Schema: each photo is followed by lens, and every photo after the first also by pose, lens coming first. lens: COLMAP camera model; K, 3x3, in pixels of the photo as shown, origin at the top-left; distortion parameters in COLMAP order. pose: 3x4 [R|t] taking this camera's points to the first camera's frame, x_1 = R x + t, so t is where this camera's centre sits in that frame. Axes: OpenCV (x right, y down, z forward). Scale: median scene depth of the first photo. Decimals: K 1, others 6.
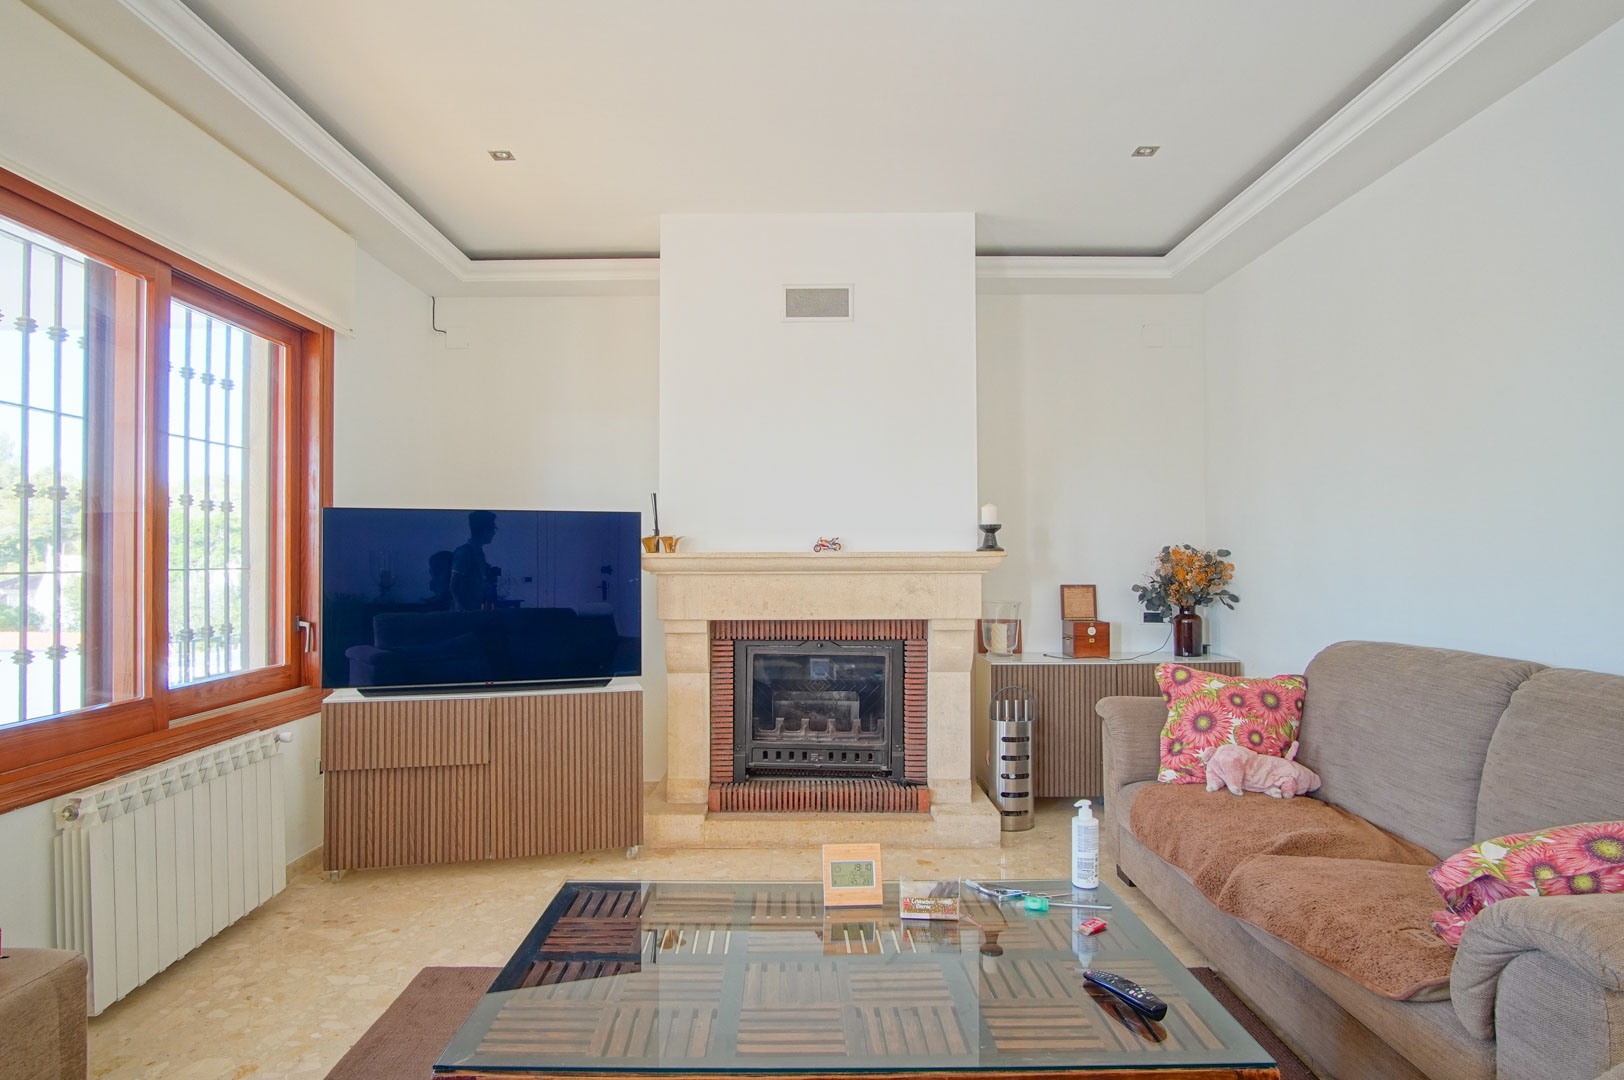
lens RADIAL K [[890.7, 0, 819.8], [0, 890.7, 545.8], [0, 0, 1]] dist [-0.024126, 0.006668]
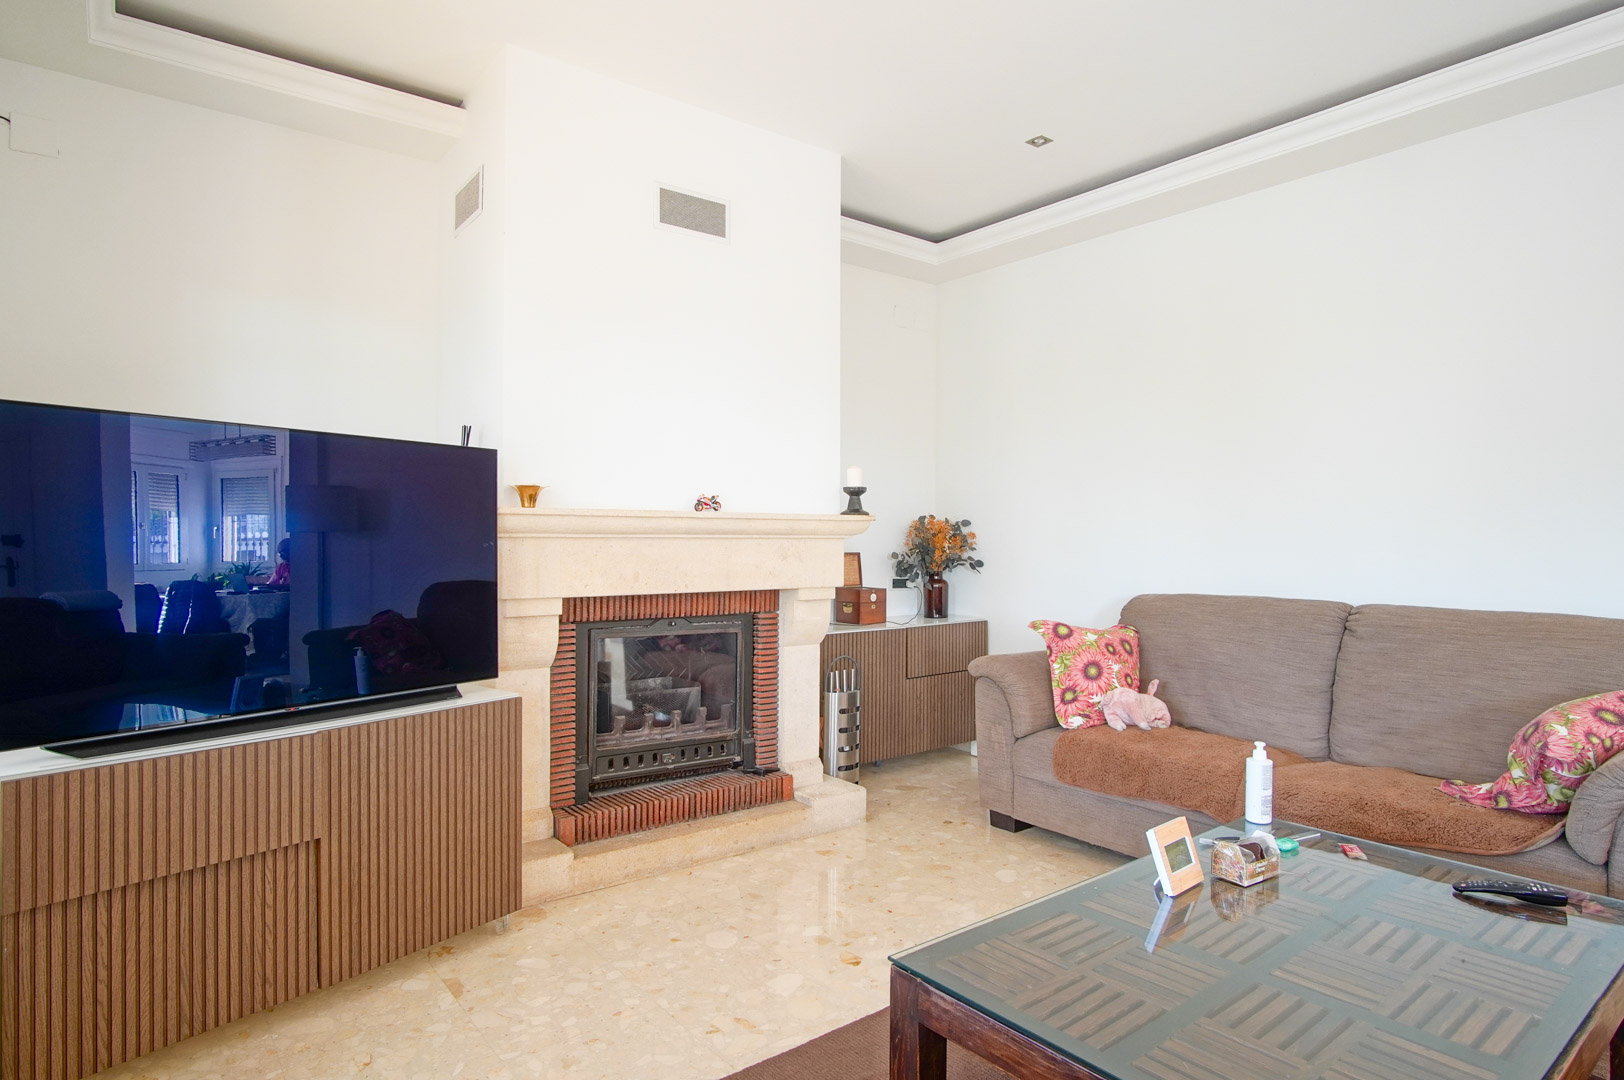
lens RADIAL K [[890.7, 0, 816.8], [0, 890.7, 539.8], [0, 0, 1]] dist [-0.024126, 0.006668]
pose [[0.790180, 0.004867, 0.612856, -0.426301], [-0.015559, 0.999805, 0.012121, 0.021491], [-0.612678, -0.019113, 0.790102, 0.269537]]
